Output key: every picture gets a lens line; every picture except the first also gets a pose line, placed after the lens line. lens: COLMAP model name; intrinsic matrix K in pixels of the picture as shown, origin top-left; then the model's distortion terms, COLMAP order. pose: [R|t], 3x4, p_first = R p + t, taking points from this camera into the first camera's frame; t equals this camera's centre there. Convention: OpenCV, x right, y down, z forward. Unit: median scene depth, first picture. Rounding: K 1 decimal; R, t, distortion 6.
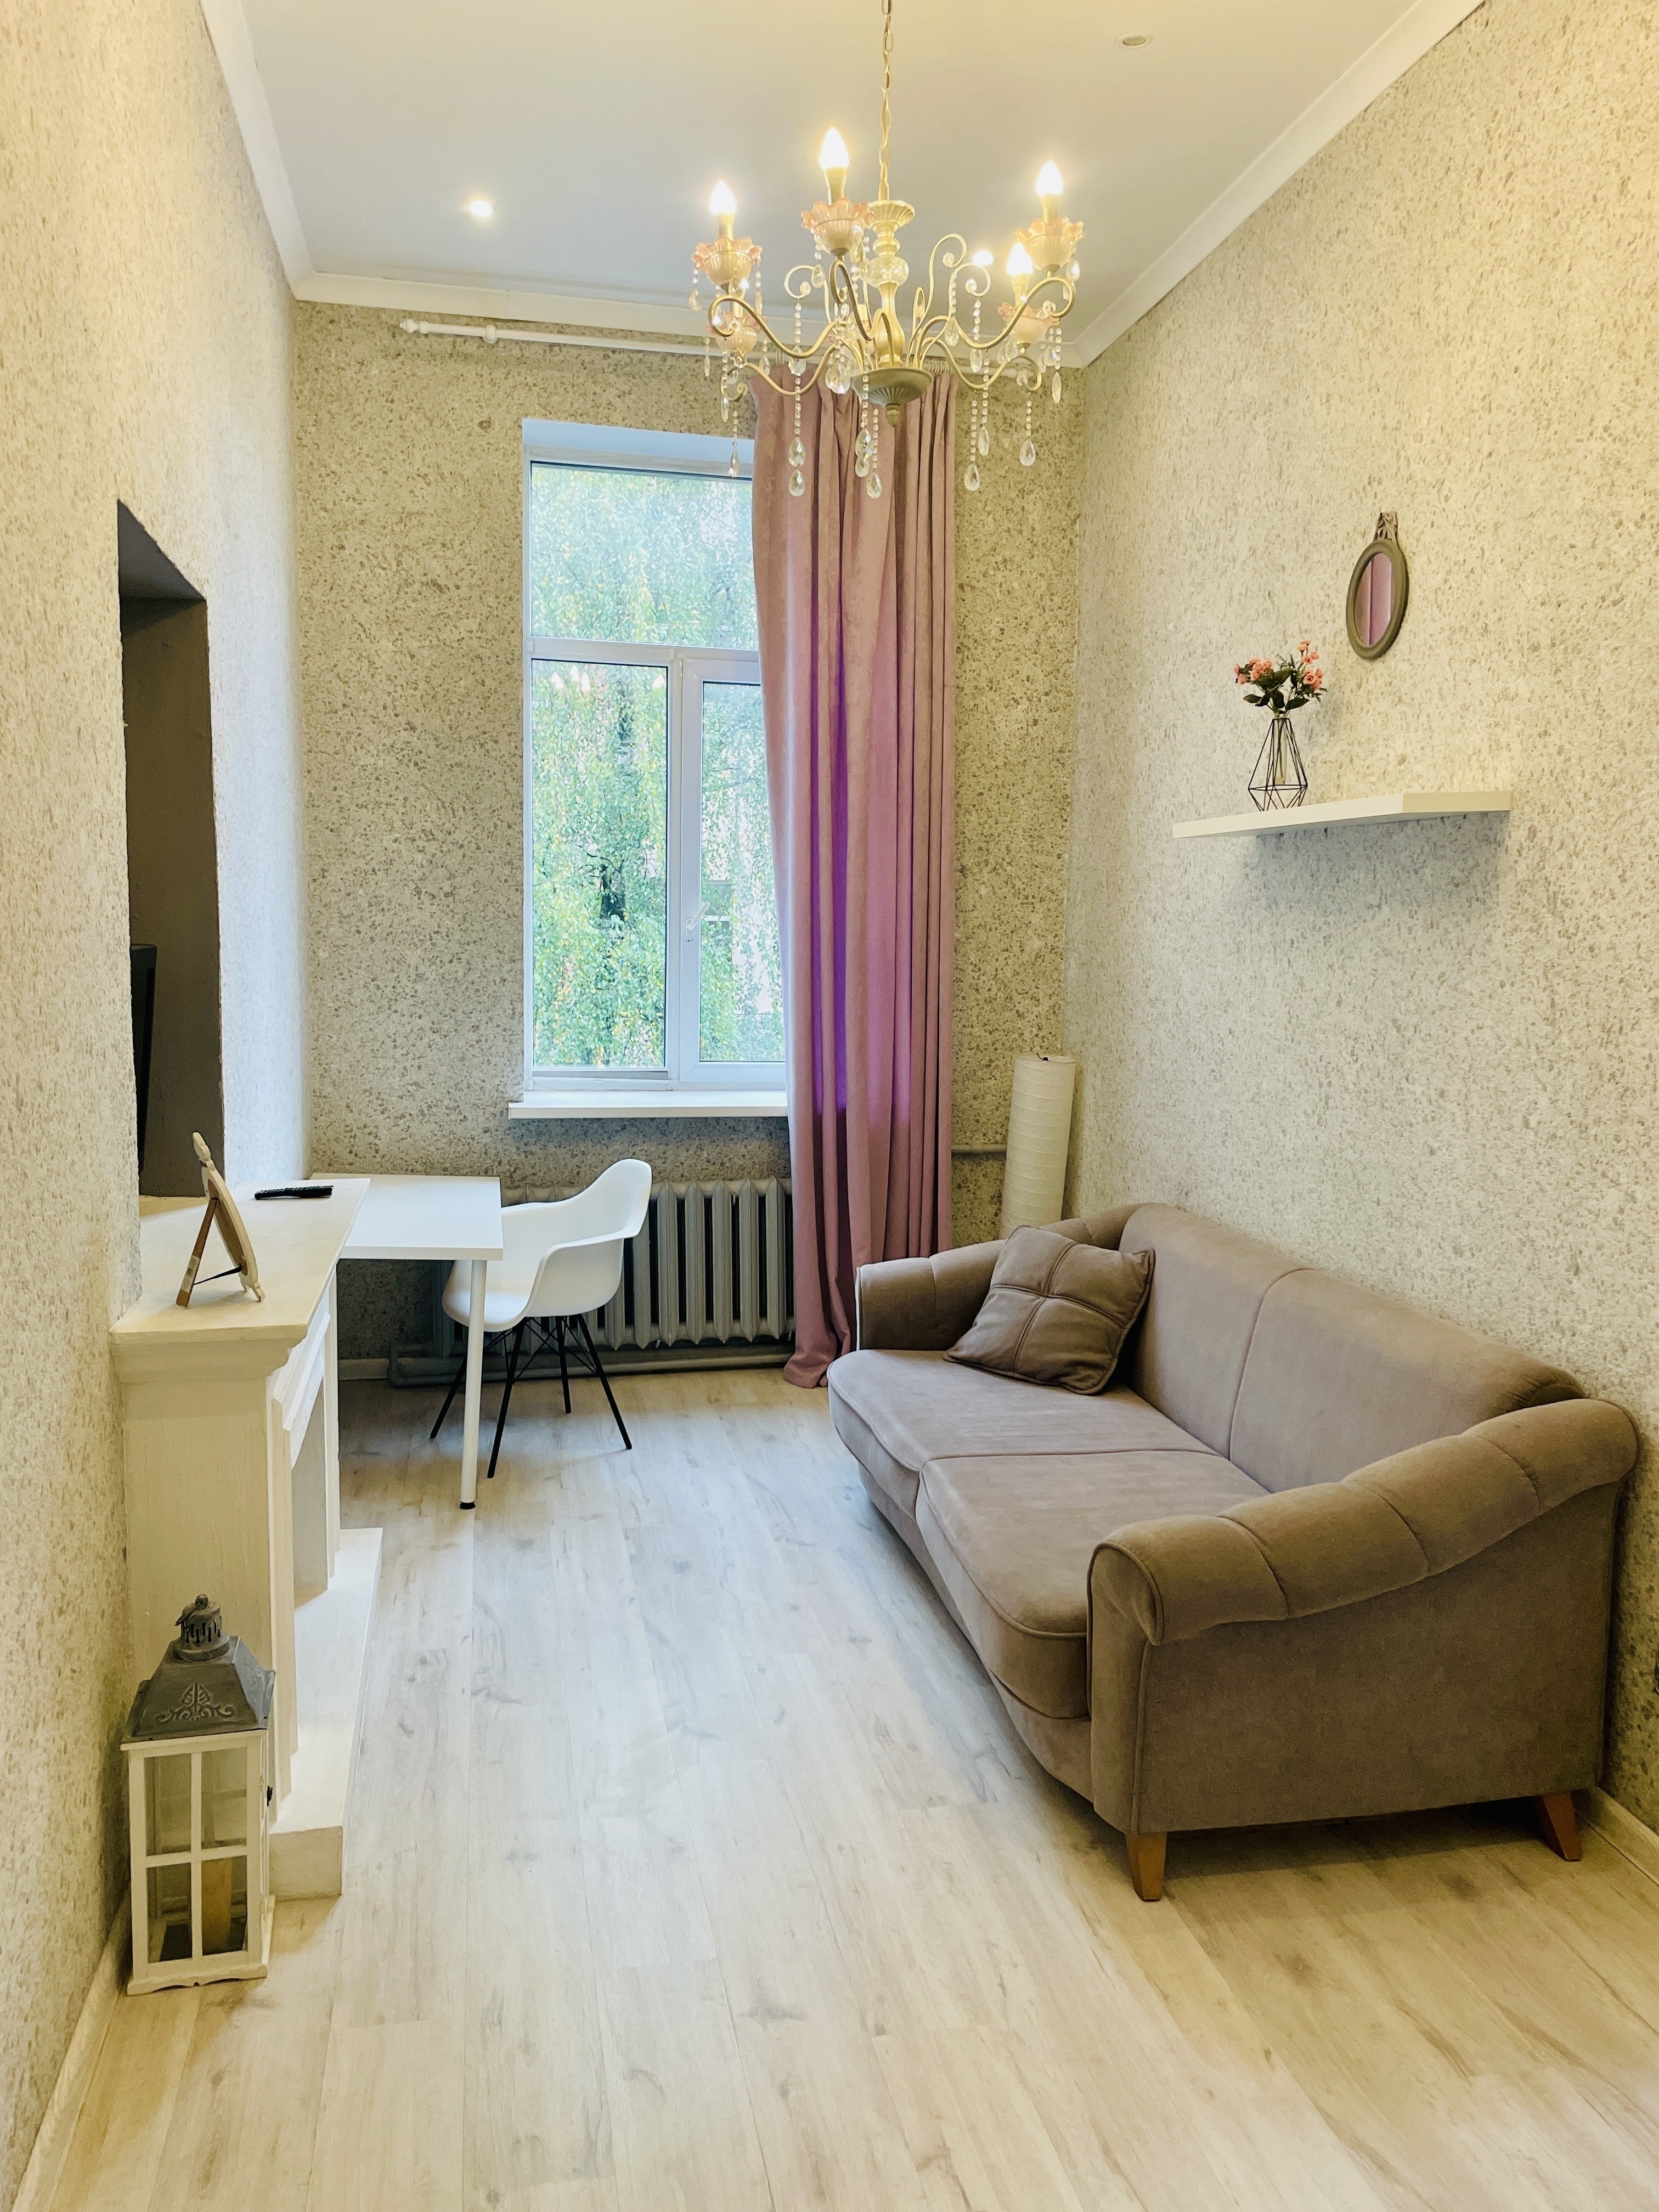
lens RADIAL K [[1671.1, 0, 844.9], [0, 1671.1, 1110.8], [0, 0, 1]] dist [0.094456, -0.118036]
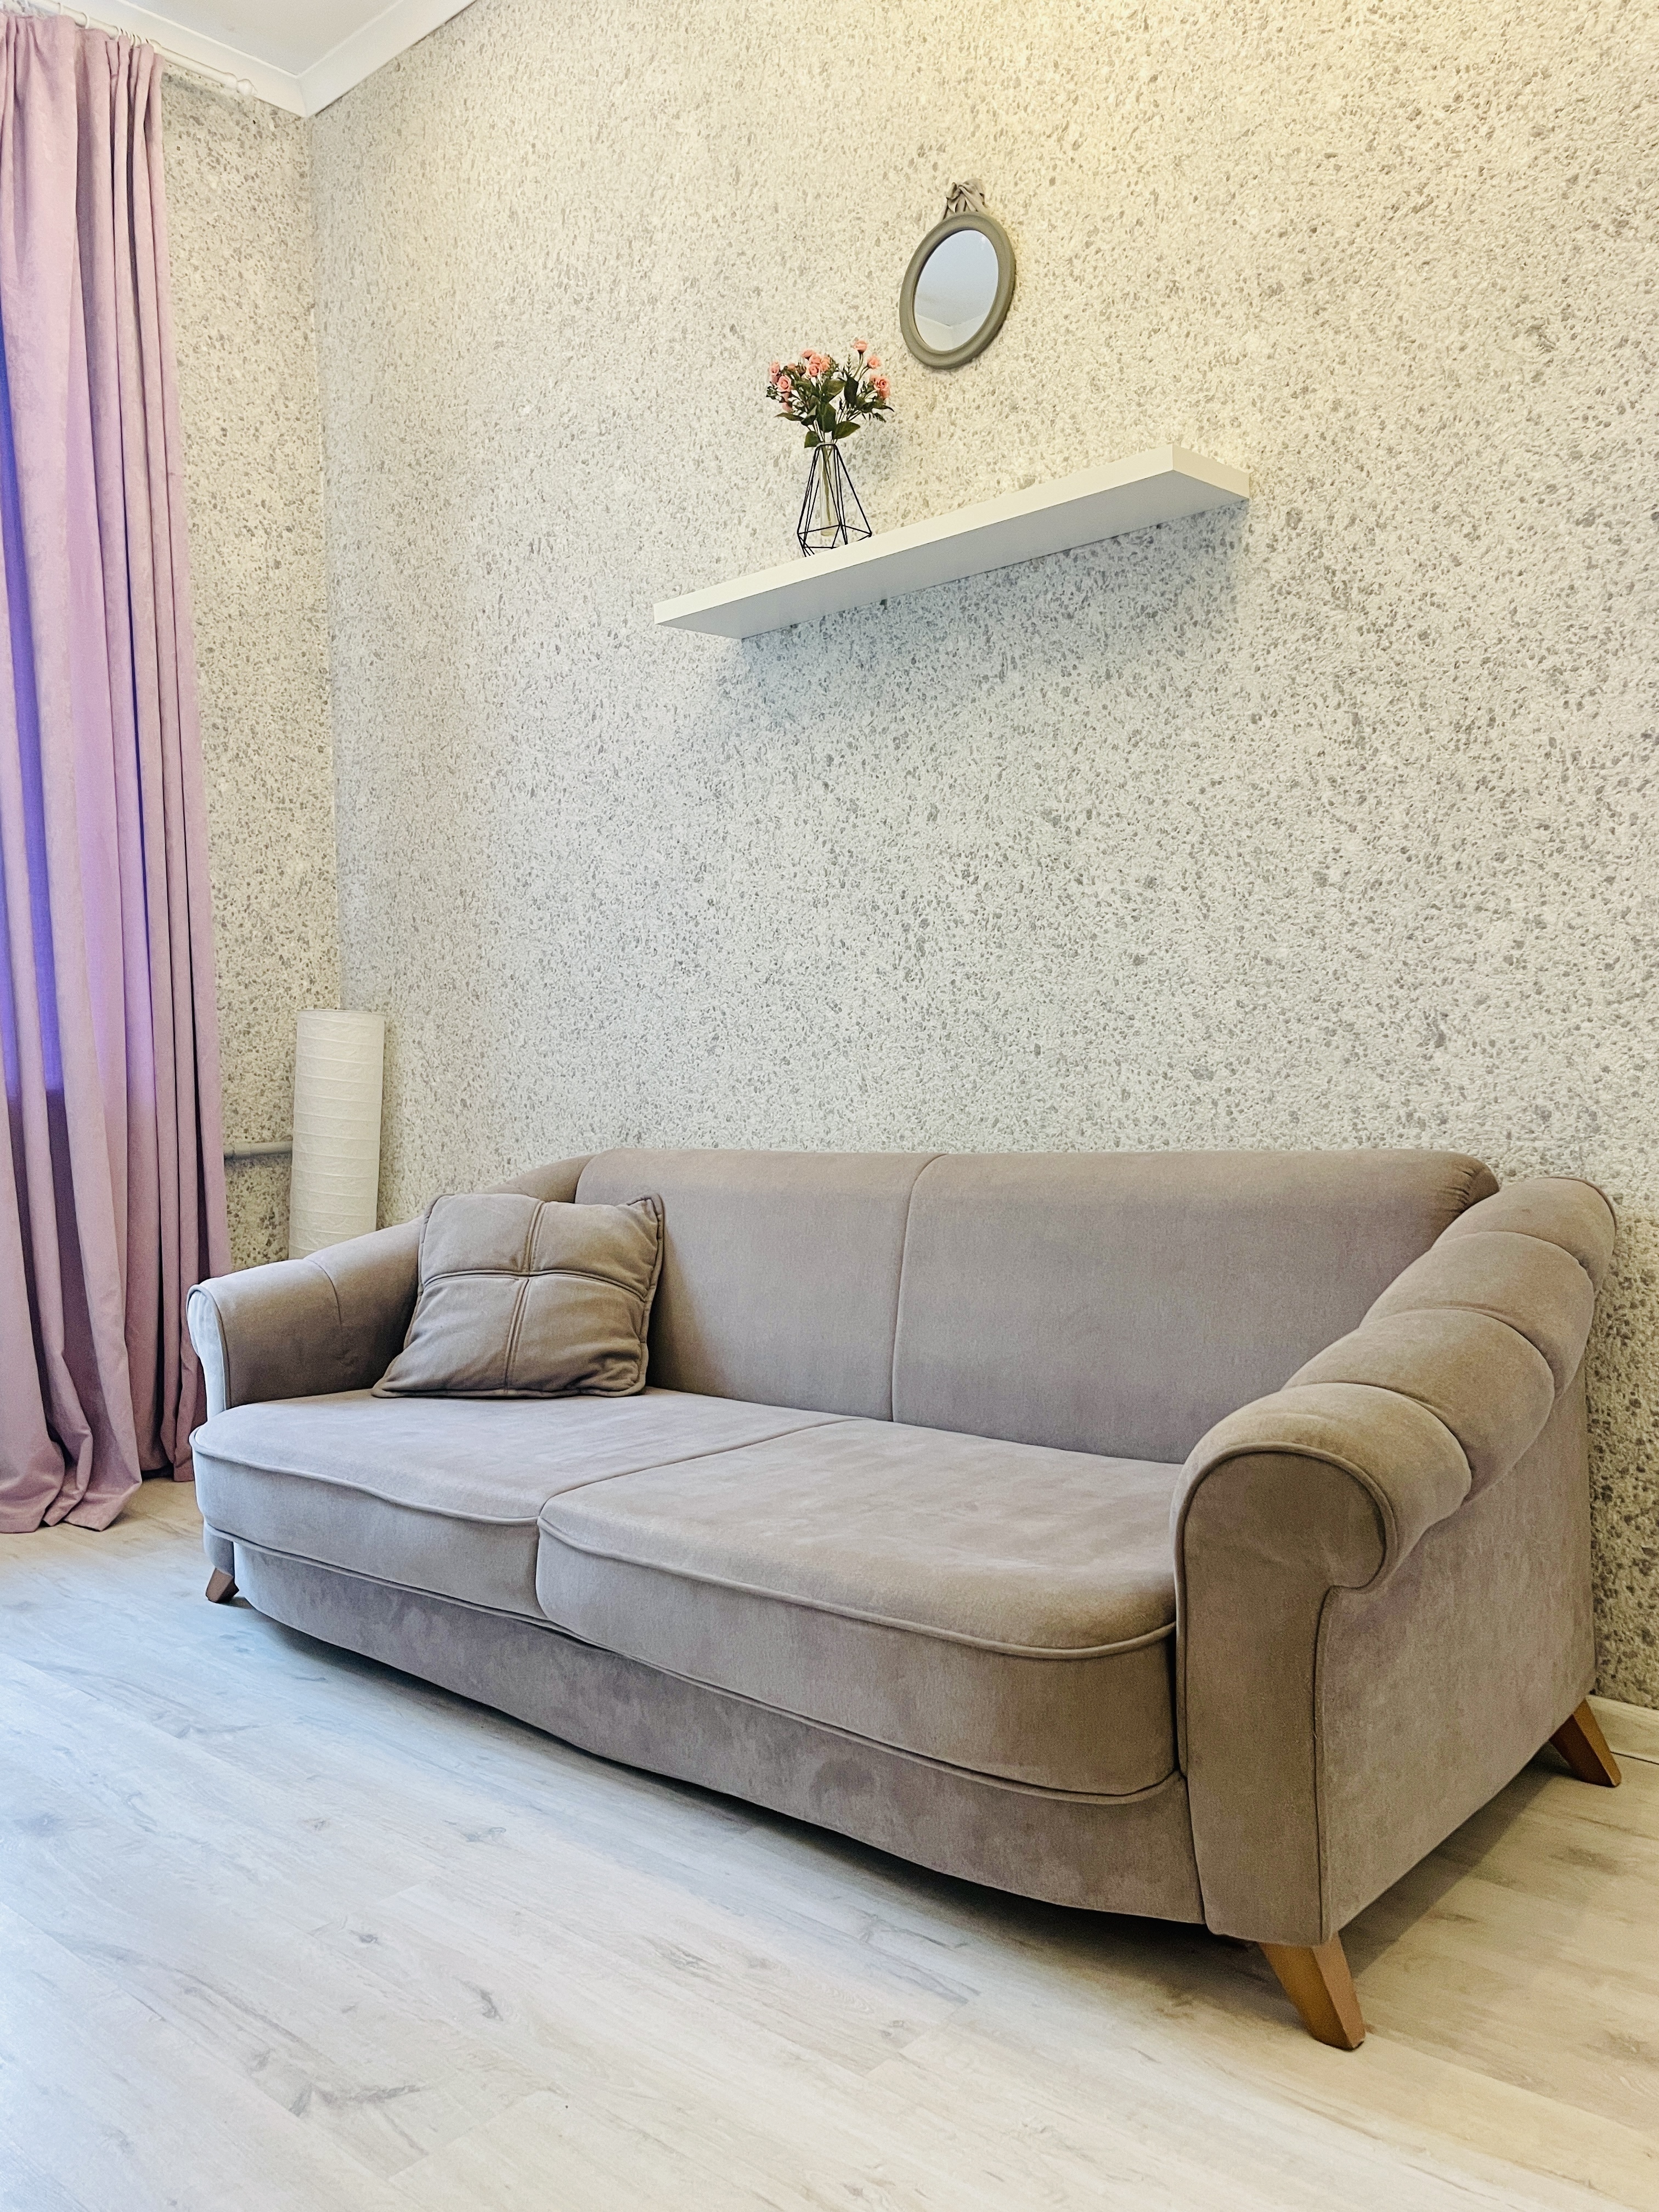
lens RADIAL K [[1671.1, 0, 841.9], [0, 1671.1, 1103.6], [0, 0, 1]] dist [0.094456, -0.118036]
pose [[0.803065, -0.051537, 0.593659, -0.186993], [0.108195, 0.992304, -0.060214, 0.099317], [-0.585987, 0.112586, 0.802461, 0.374663]]
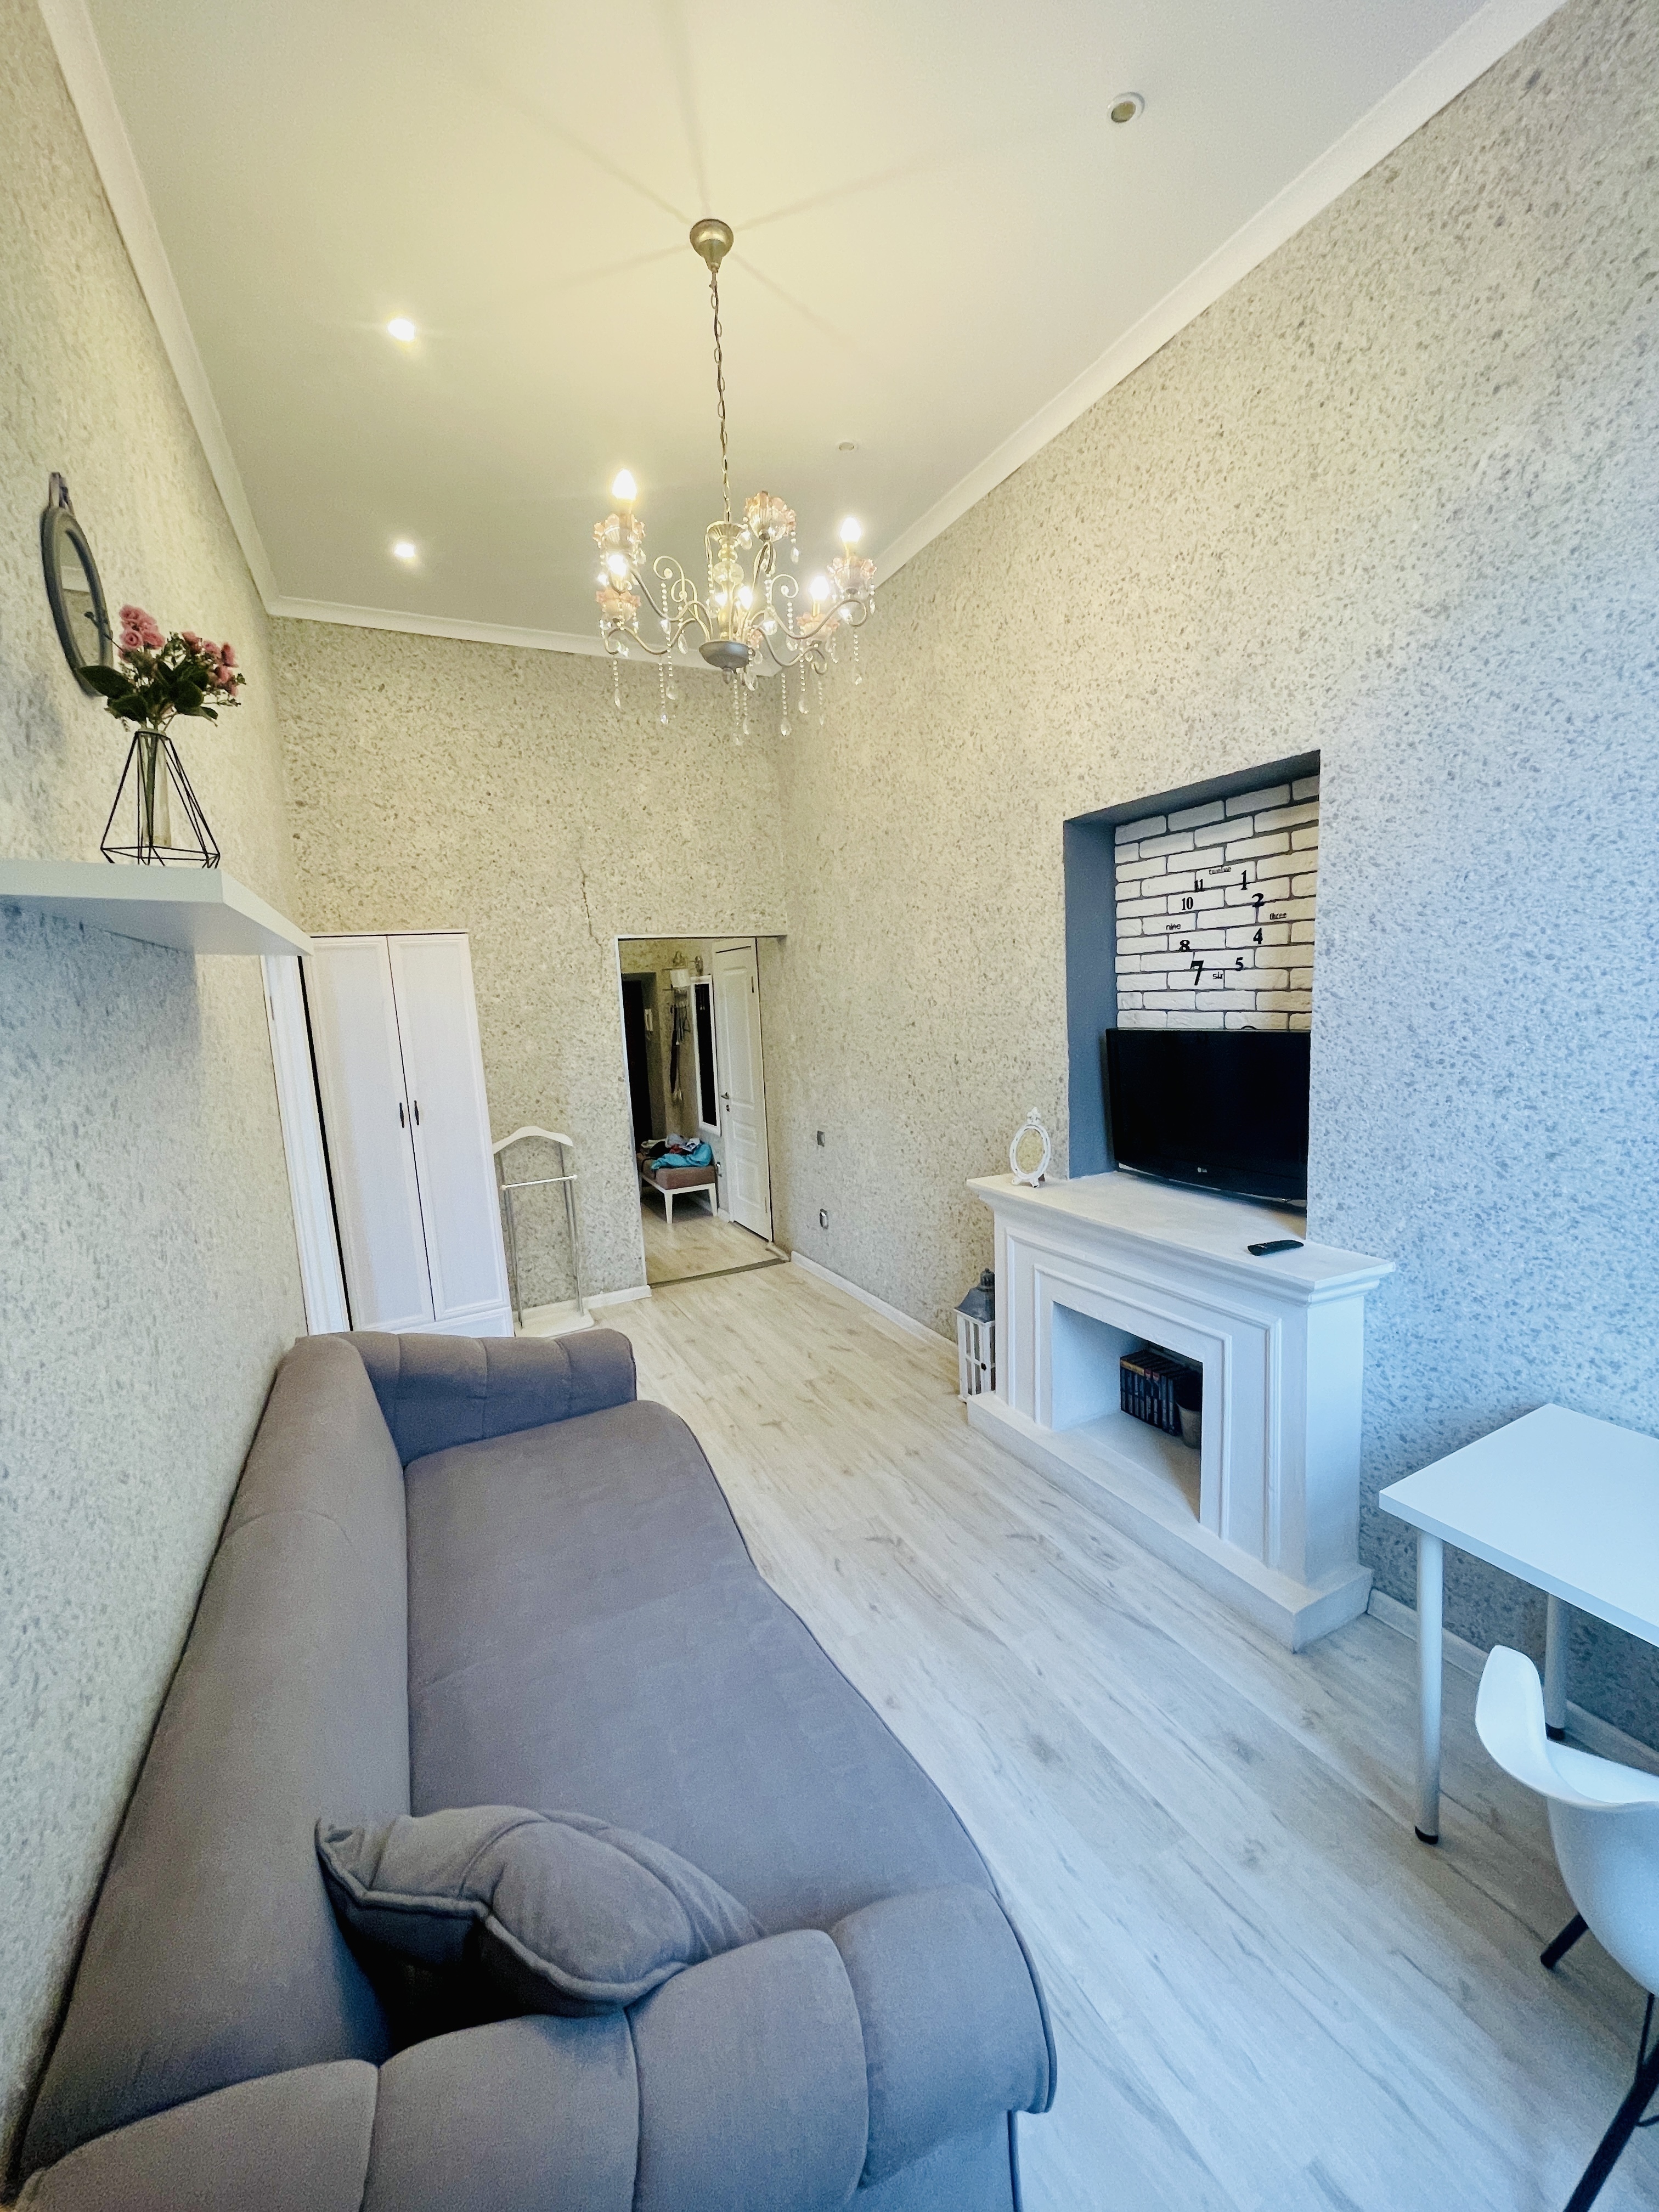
lens RADIAL K [[889.9, 0, 824.0], [0, 889.9, 1112.1], [0, 0, 1]] dist [-0.000294, -0.000057]
pose [[-0.970364, 0.059171, -0.234291, 0.100986], [0.000286, 0.969838, 0.243750, -0.163716], [0.241647, 0.236460, -0.941113, 1.249768]]
